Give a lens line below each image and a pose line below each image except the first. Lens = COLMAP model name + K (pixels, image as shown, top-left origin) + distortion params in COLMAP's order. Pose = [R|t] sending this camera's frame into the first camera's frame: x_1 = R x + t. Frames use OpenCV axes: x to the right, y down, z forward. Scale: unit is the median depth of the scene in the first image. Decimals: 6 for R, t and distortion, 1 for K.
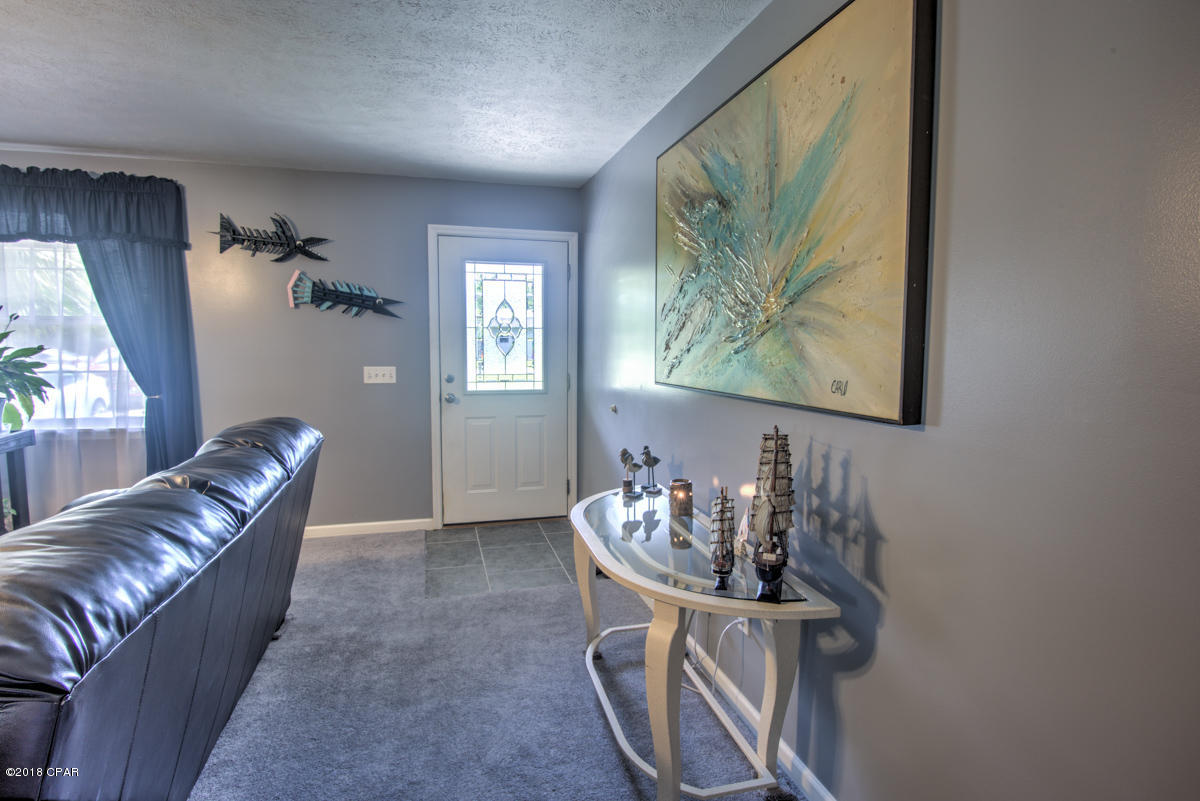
lens RADIAL K [[594.6, 0, 608.1], [0, 594.6, 396.3], [0, 0, 1]] dist [-0.017446, -0.000971]
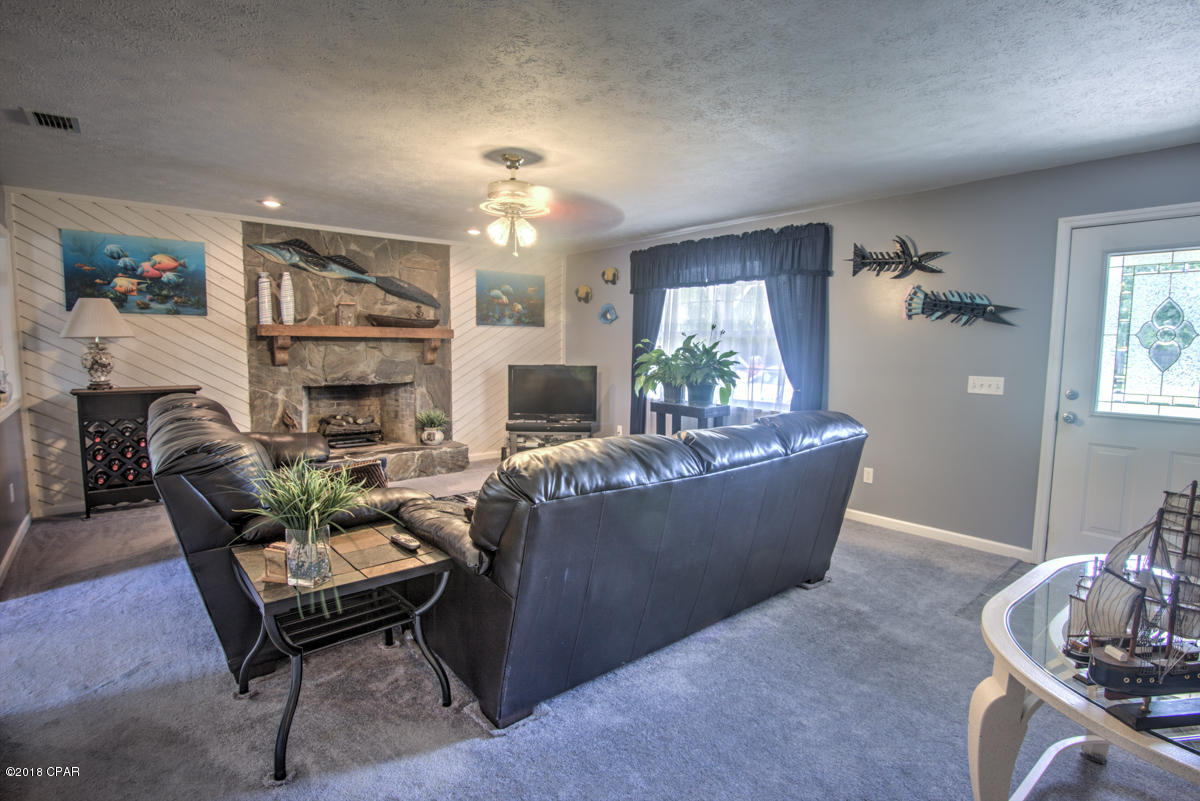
lens RADIAL K [[594.6, 0, 622.5], [0, 594.6, 399.1], [0, 0, 1]] dist [-0.017446, -0.000971]
pose [[0.431865, 0.081109, -0.898284, 0.270077], [-0.090055, 0.994849, 0.046533, -0.006291], [0.897431, 0.060799, 0.436945, 0.063840]]
